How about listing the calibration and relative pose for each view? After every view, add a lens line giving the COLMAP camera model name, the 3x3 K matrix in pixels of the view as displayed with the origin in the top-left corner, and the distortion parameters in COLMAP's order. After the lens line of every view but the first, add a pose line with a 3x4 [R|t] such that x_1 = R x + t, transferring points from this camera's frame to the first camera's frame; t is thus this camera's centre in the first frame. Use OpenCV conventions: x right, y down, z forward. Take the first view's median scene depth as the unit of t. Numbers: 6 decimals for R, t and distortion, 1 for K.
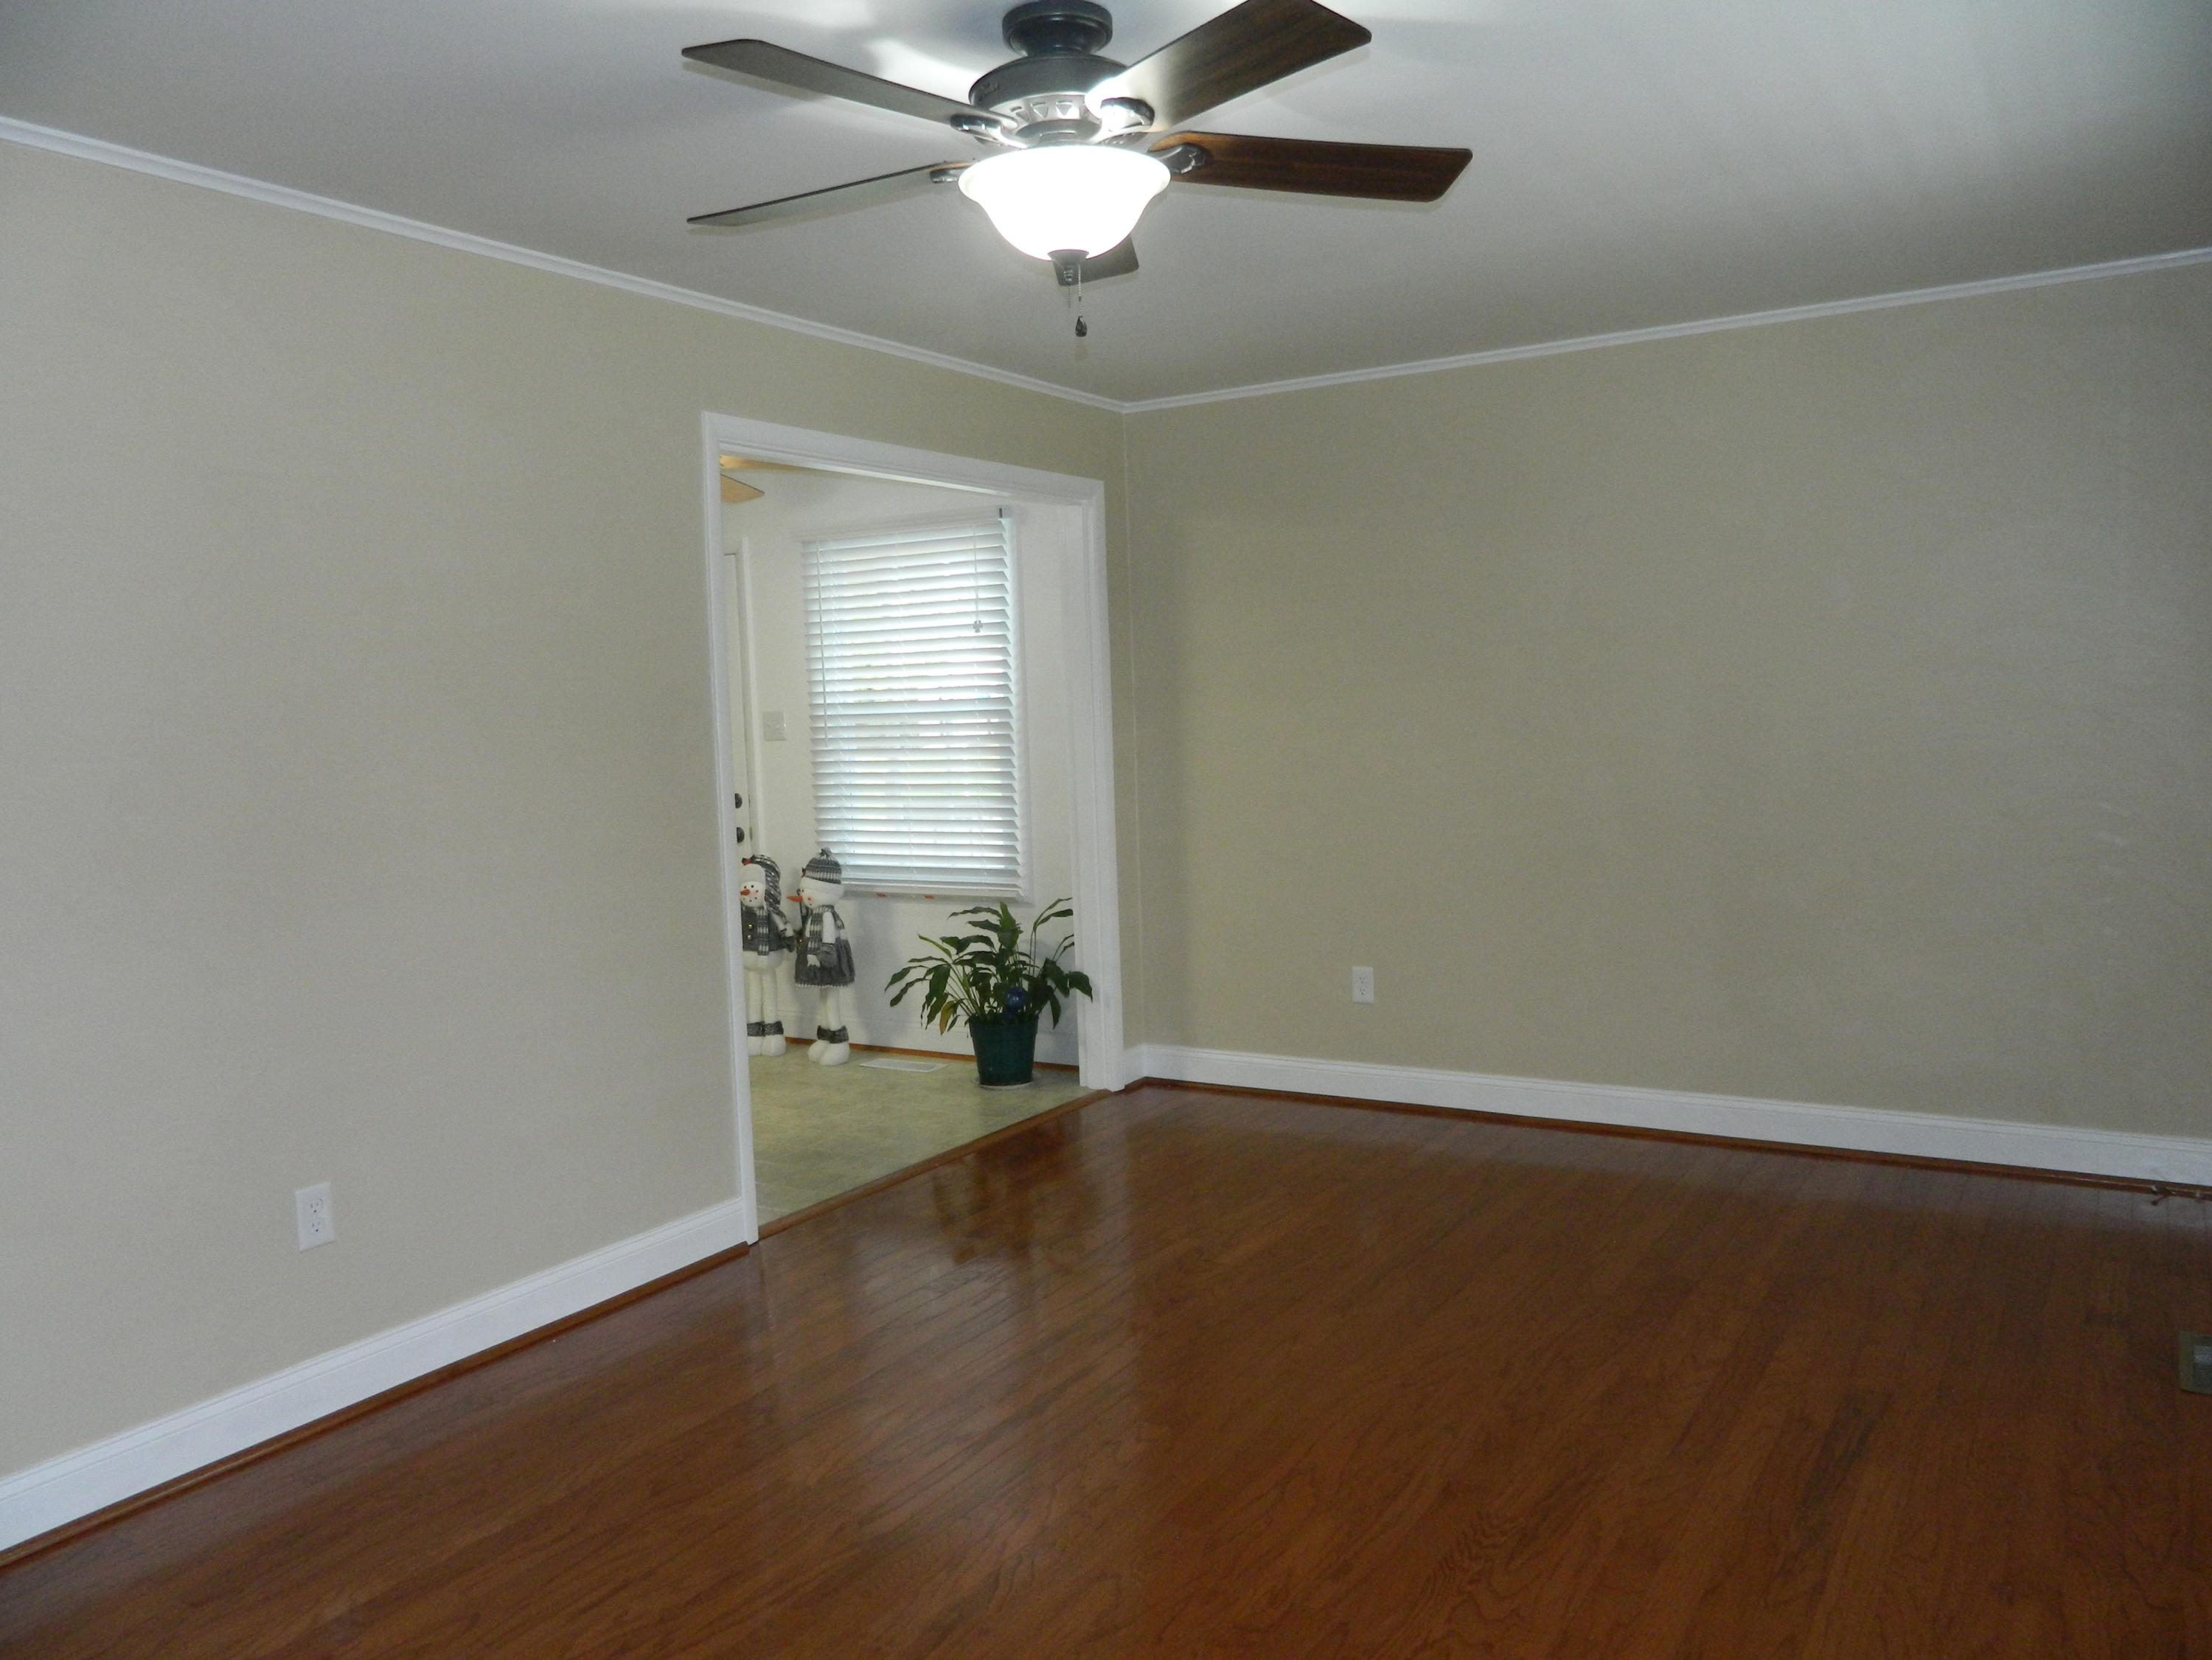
lens RADIAL K [[1612.1, 0, 1100.2], [0, 1612.1, 812.2], [0, 0, 1]] dist [0.003213, 0.000590]
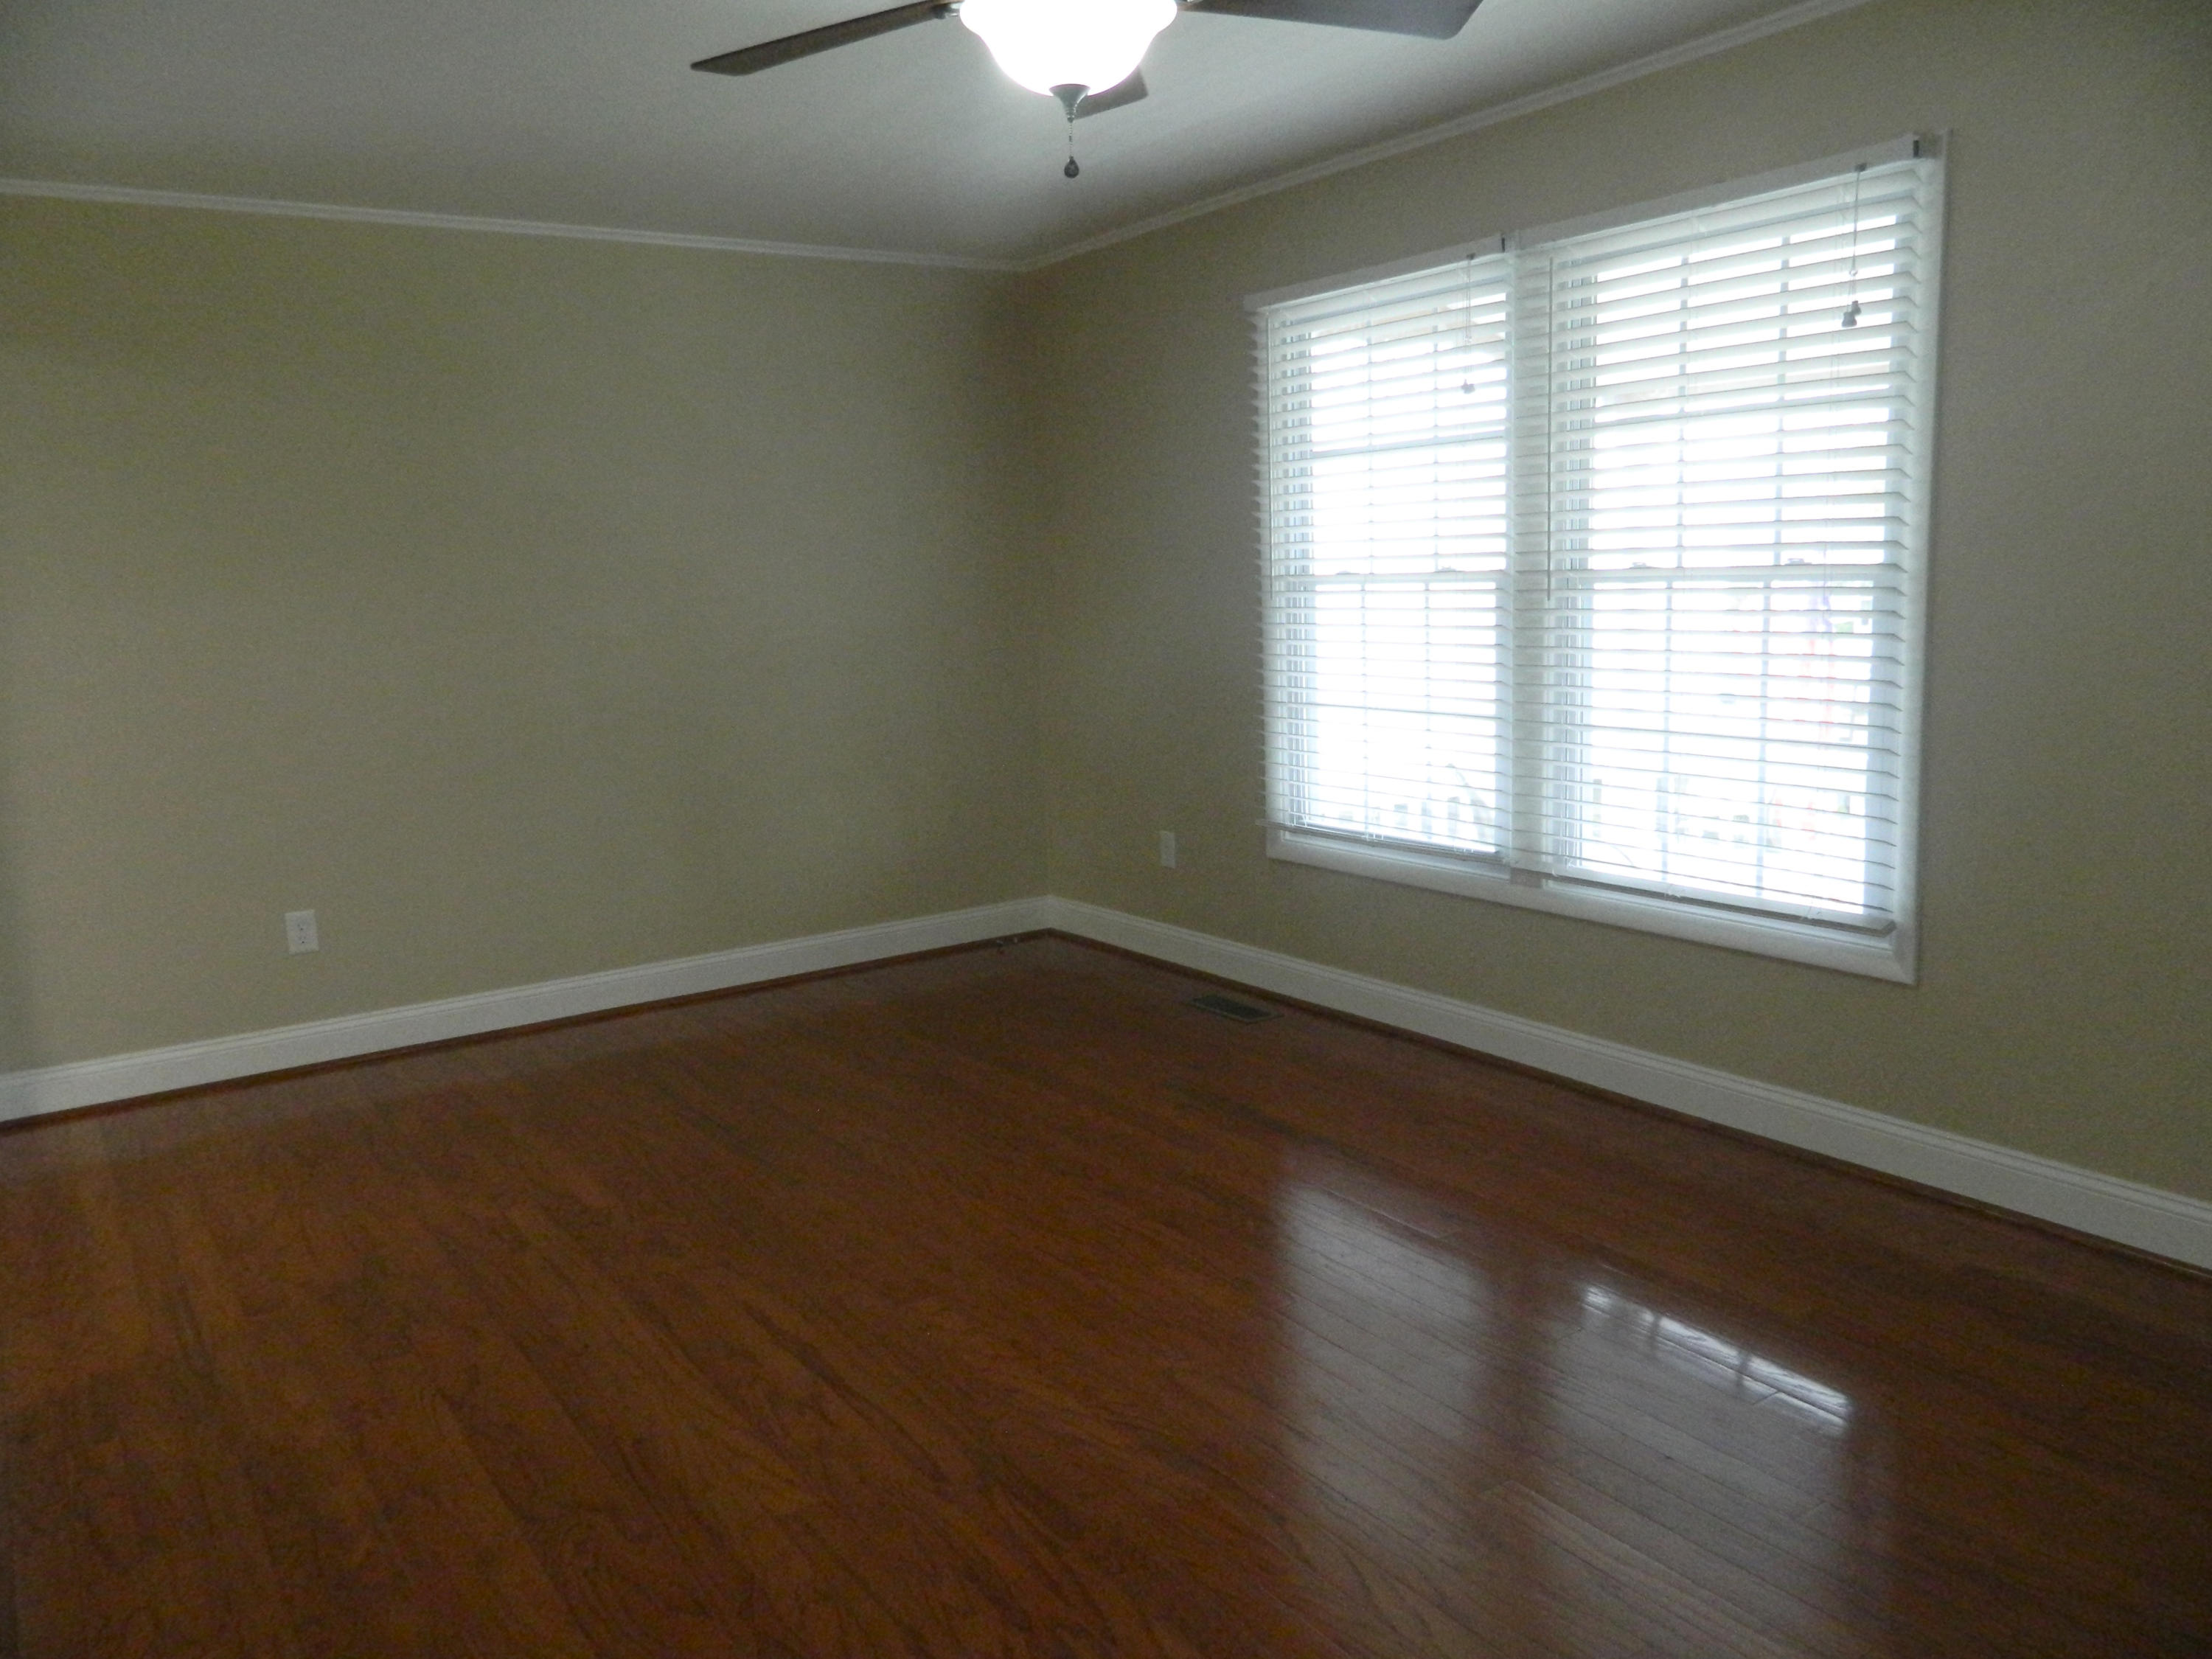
lens RADIAL K [[1589.3, 0, 1102.0], [0, 1589.3, 841.0], [0, 0, 1]] dist [0.001635, 0.000288]
pose [[0.420334, -0.135202, 0.897240, -0.473687], [0.080642, 0.990490, 0.111474, -0.000500], [-0.903779, 0.025499, 0.427240, 0.296468]]
